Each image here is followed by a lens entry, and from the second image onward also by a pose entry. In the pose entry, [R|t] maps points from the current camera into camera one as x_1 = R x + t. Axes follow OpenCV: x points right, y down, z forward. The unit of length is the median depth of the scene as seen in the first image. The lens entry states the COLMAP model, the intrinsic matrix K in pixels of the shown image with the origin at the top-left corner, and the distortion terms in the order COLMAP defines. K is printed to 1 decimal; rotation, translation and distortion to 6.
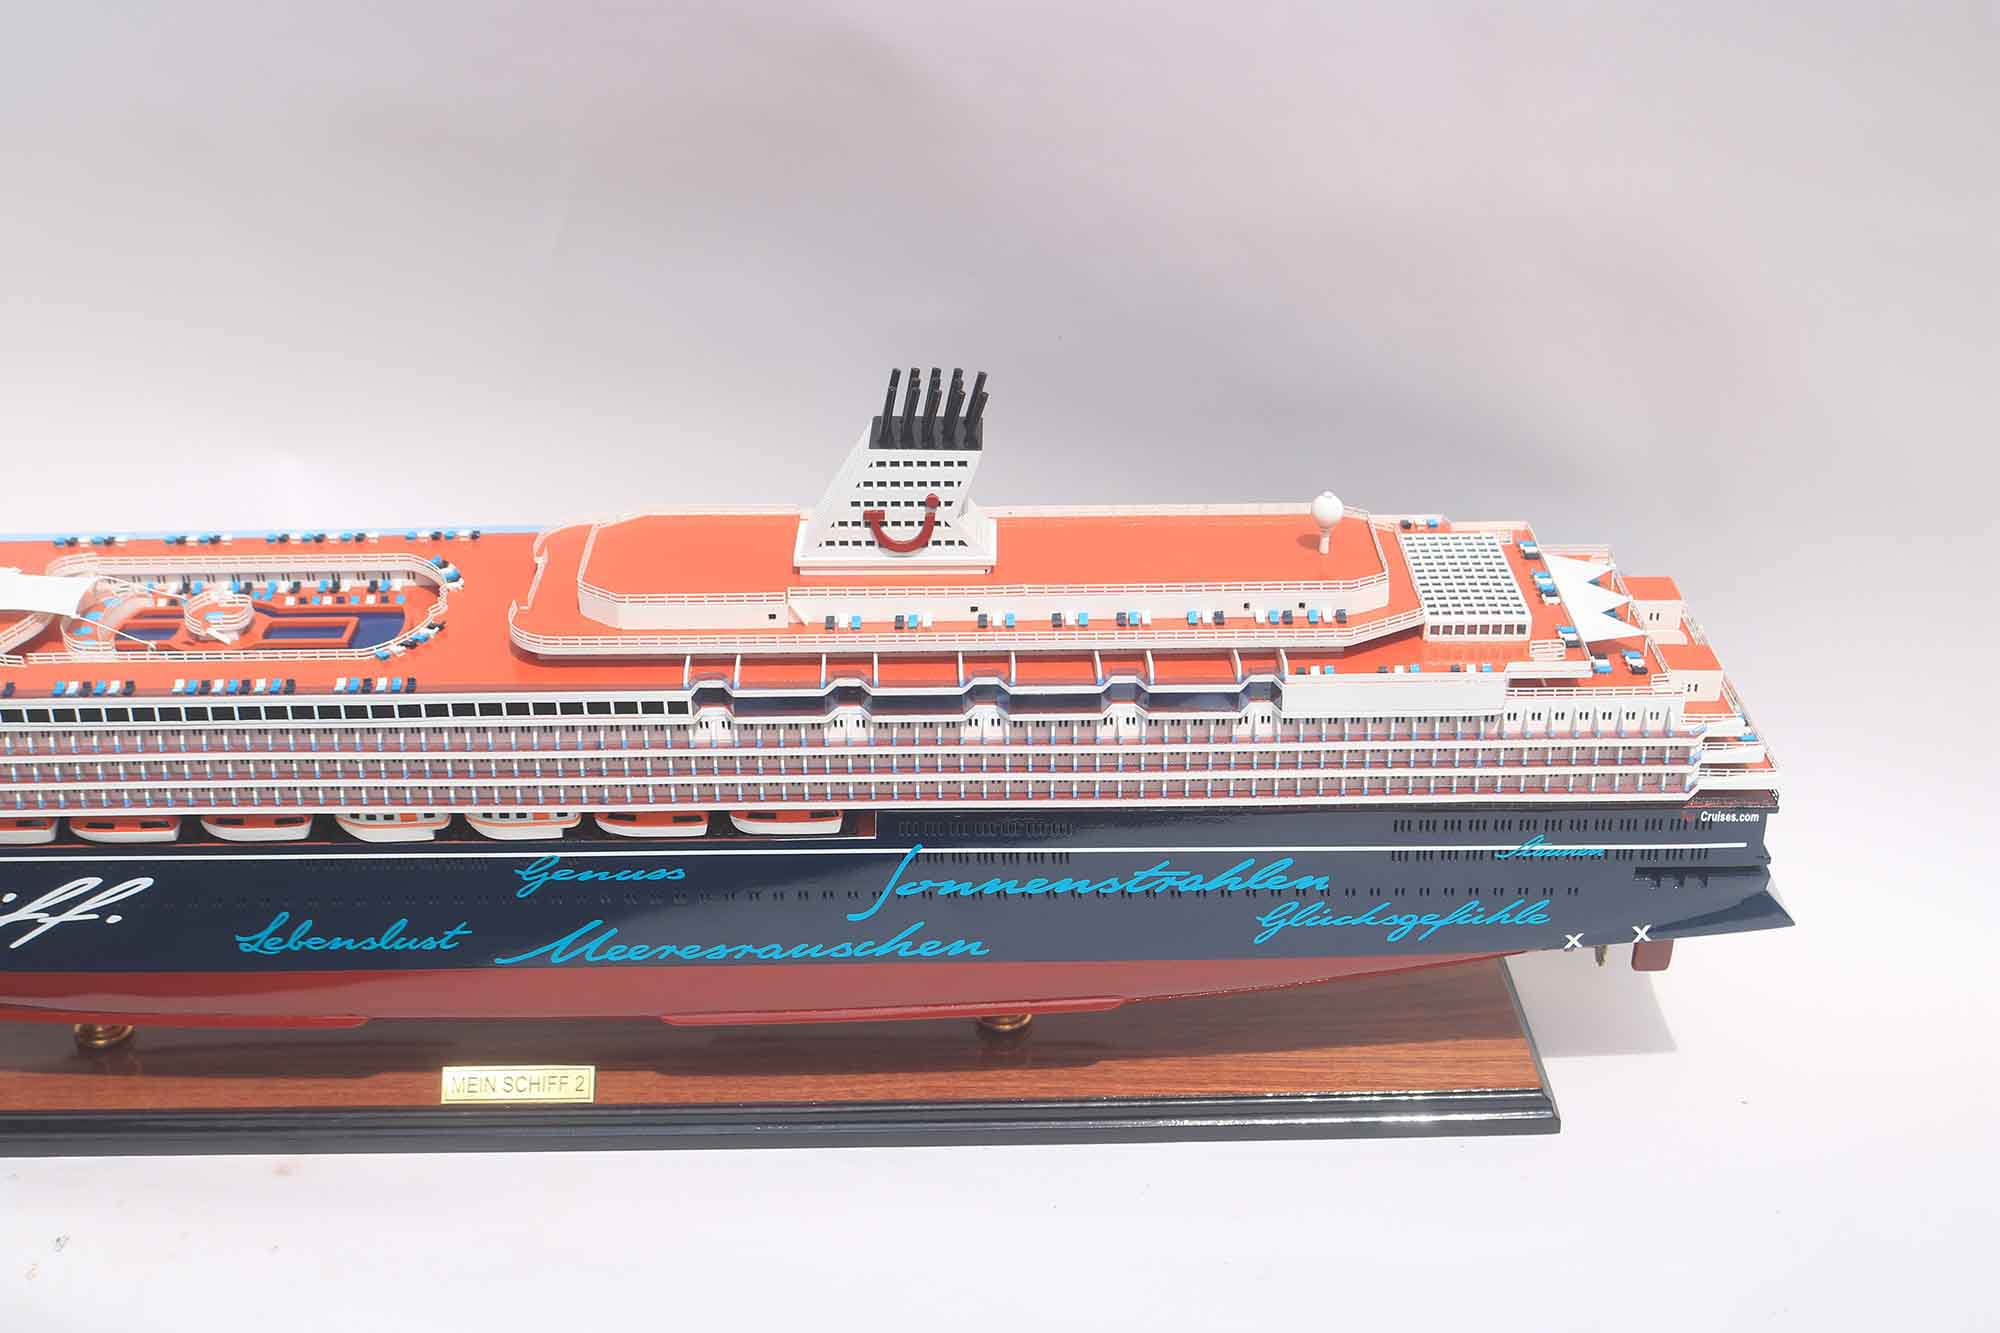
lens RADIAL K [[2429.5, 0, 977.6], [0, 2429.5, 666.4], [0, 0, 1]] dist [-0.137167, 0.232578]
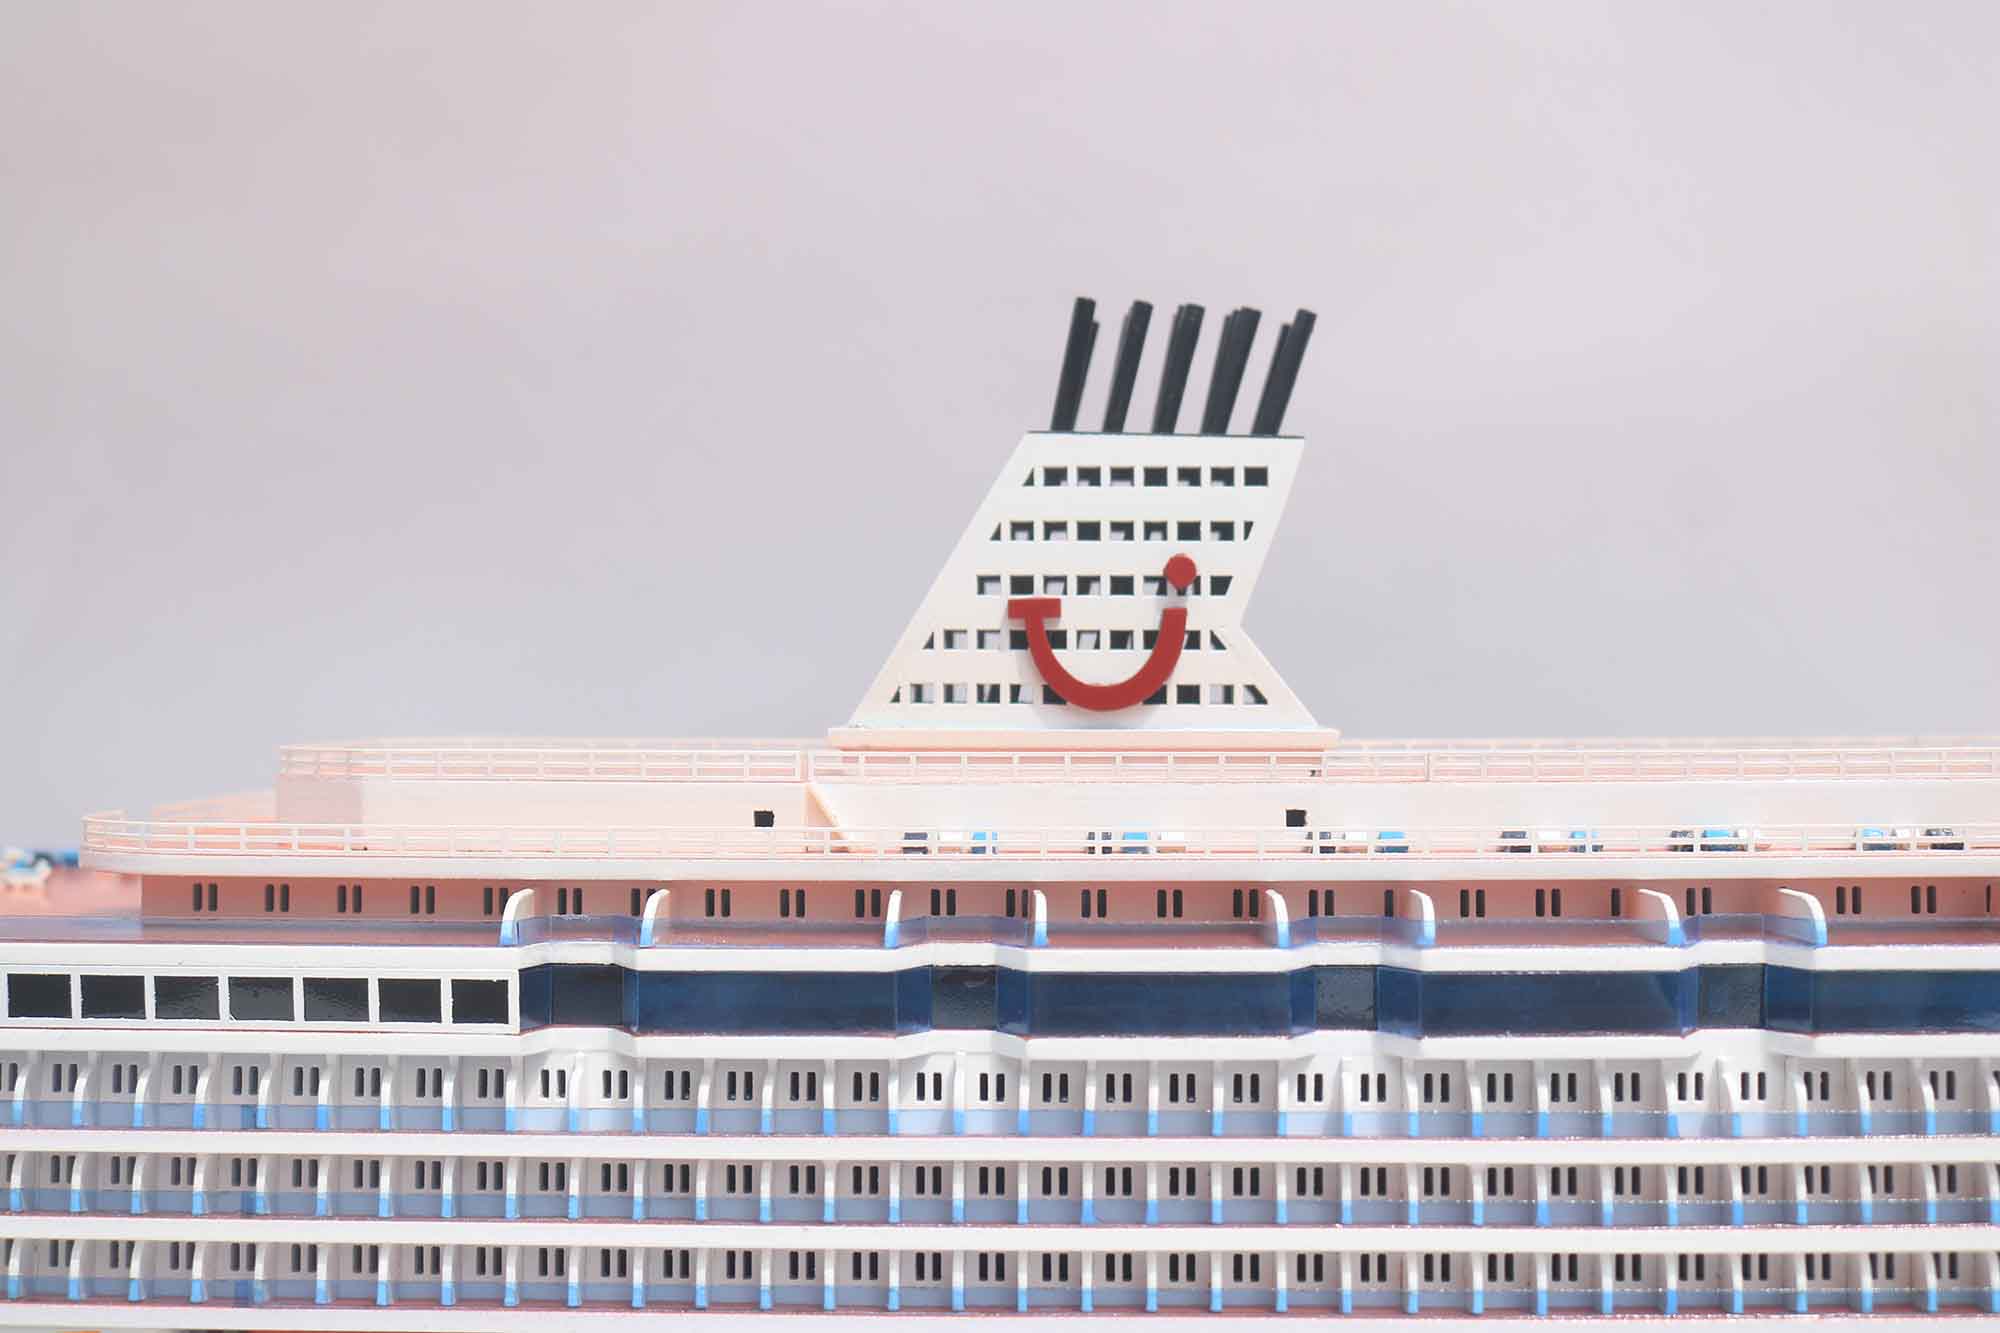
lens RADIAL K [[2429.5, 0, 977.6], [0, 2429.5, 666.4], [0, 0, 1]] dist [-0.137167, 0.232578]
pose [[0.999653, 0.014762, -0.021819, -0.043023], [-0.023644, 0.867984, -0.496029, 0.144380], [0.011616, 0.496373, 0.868032, 0.656097]]
